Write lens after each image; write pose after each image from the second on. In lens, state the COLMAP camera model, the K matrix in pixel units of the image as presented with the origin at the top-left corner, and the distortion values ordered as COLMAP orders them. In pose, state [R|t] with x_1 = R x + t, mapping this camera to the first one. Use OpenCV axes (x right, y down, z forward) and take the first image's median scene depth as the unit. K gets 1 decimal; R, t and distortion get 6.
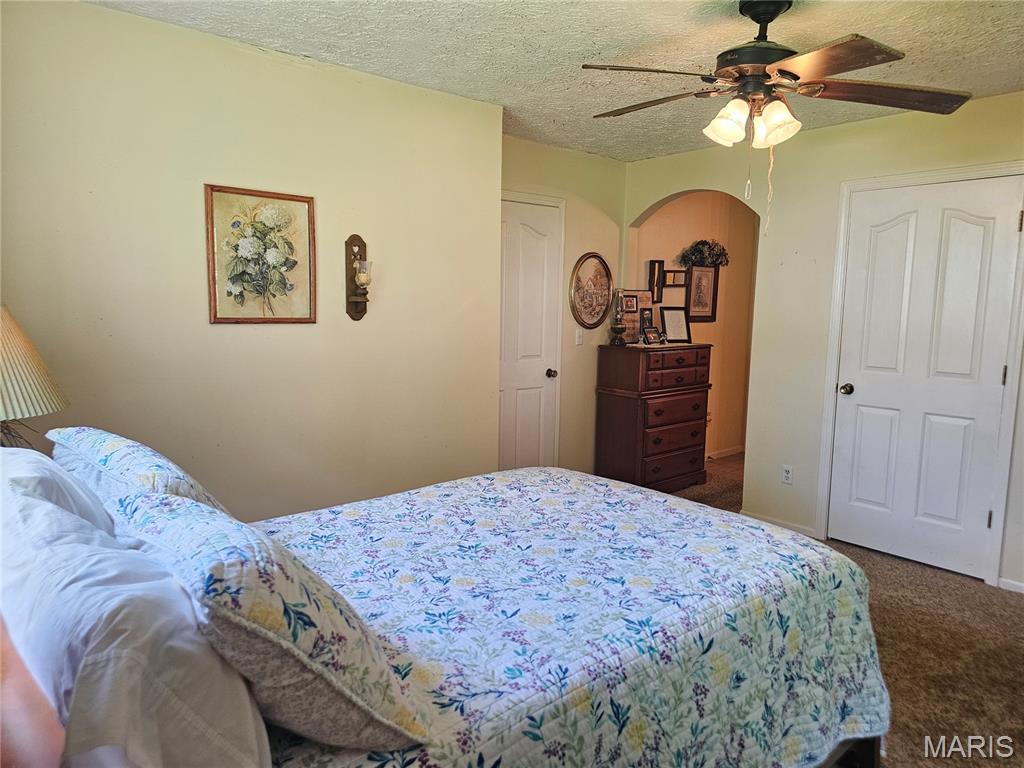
lens RADIAL K [[695.2, 0, 512.0], [0, 695.2, 384.0], [0, 0, 1]] dist [0.033307, -0.004196]
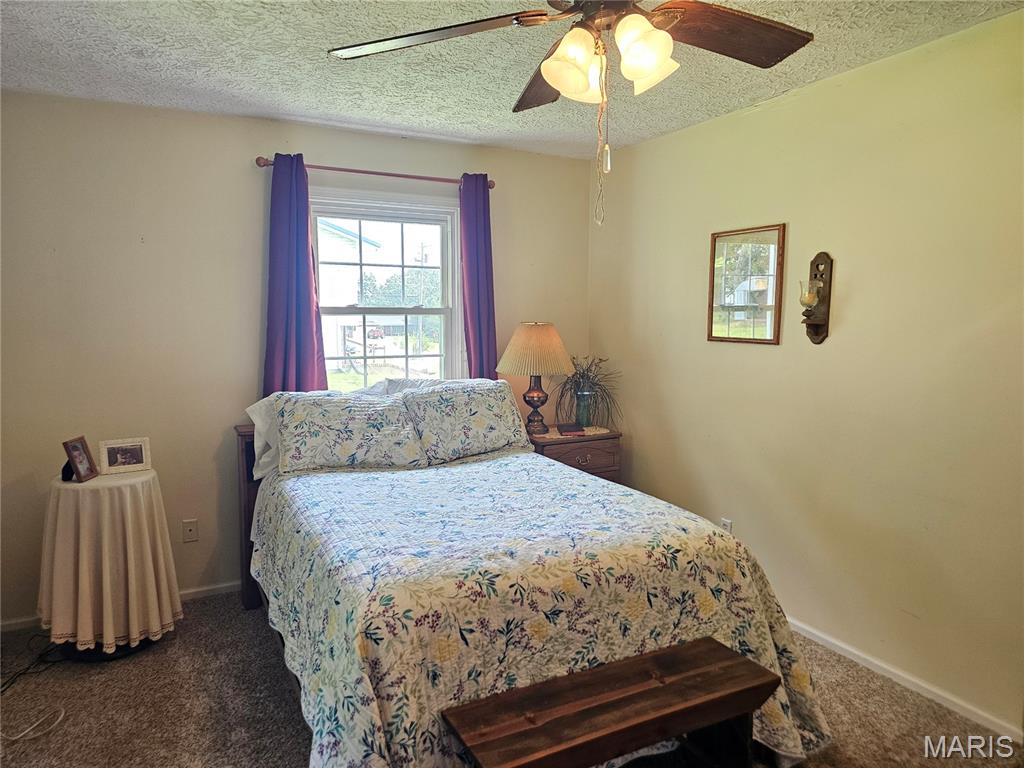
lens RADIAL K [[695.2, 0, 512.0], [0, 695.2, 384.0], [0, 0, 1]] dist [0.033307, -0.004196]
pose [[-0.245265, 0.084486, -0.965768, 0.829198], [-0.124837, 0.985149, 0.117885, -0.104243], [0.961385, 0.149476, -0.231075, 0.881981]]
